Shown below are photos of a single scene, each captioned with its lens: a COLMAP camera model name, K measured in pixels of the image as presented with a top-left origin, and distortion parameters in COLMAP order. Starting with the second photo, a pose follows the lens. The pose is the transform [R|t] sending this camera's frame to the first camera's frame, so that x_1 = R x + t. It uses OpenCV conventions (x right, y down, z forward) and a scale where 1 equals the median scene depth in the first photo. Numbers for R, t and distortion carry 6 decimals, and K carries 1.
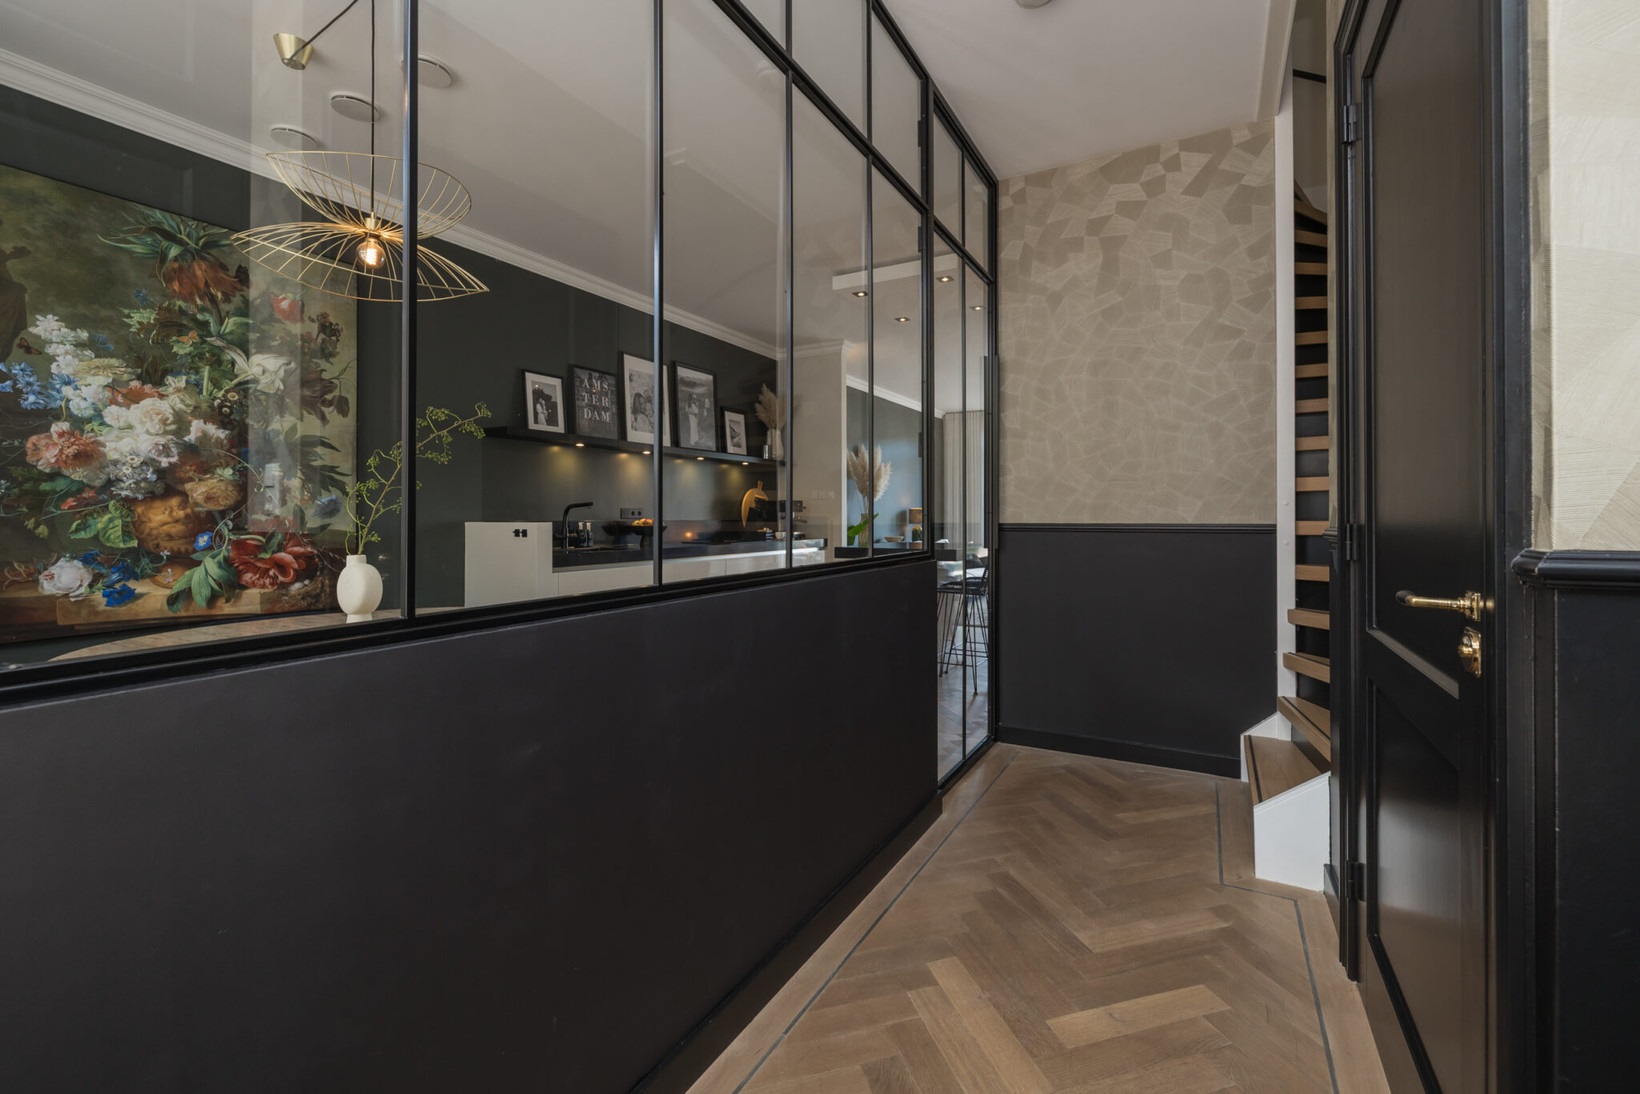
lens RADIAL K [[706.6, 0, 834.2], [0, 706.6, 511.7], [0, 0, 1]] dist [0.000115, -0.000024]
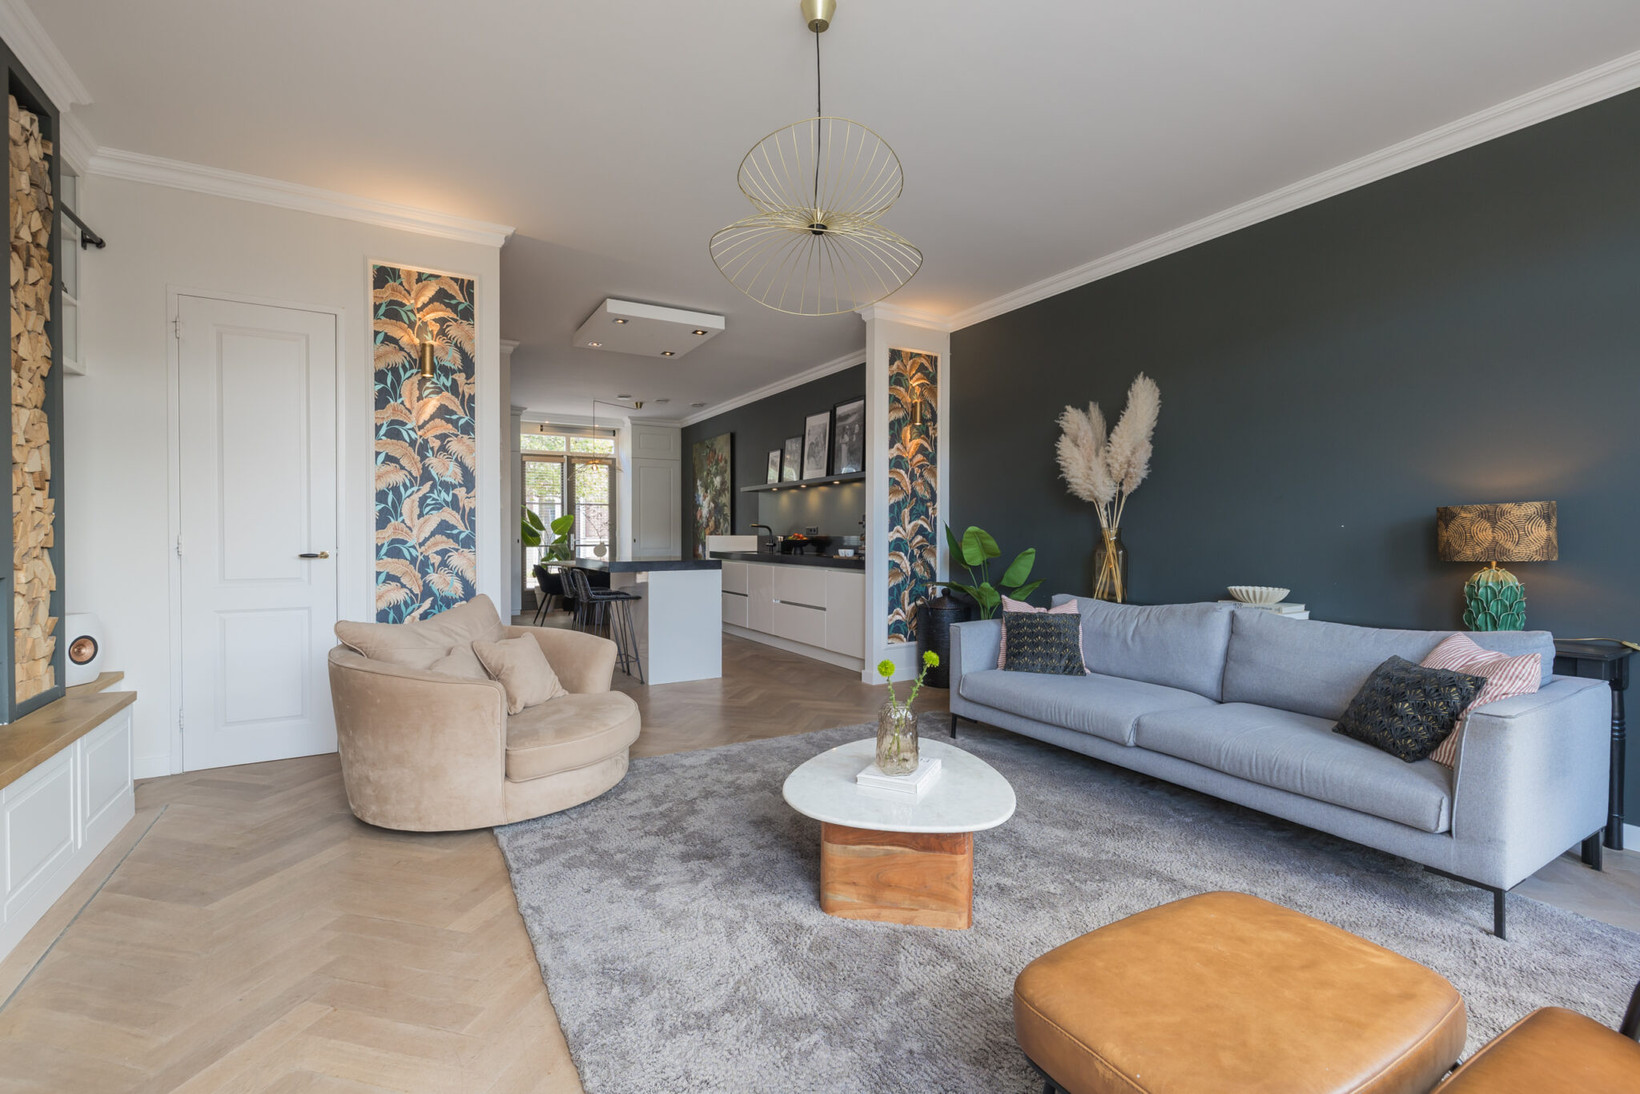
lens RADIAL K [[689.4, 0, 812.7], [0, 689.4, 542.1], [0, 0, 1]] dist [-0.002192, -0.000189]
pose [[-0.503229, 0.011085, -0.864082, 1.037305], [0.004718, 0.999938, 0.010080, 0.013604], [0.864140, 0.000996, -0.503250, 1.984951]]
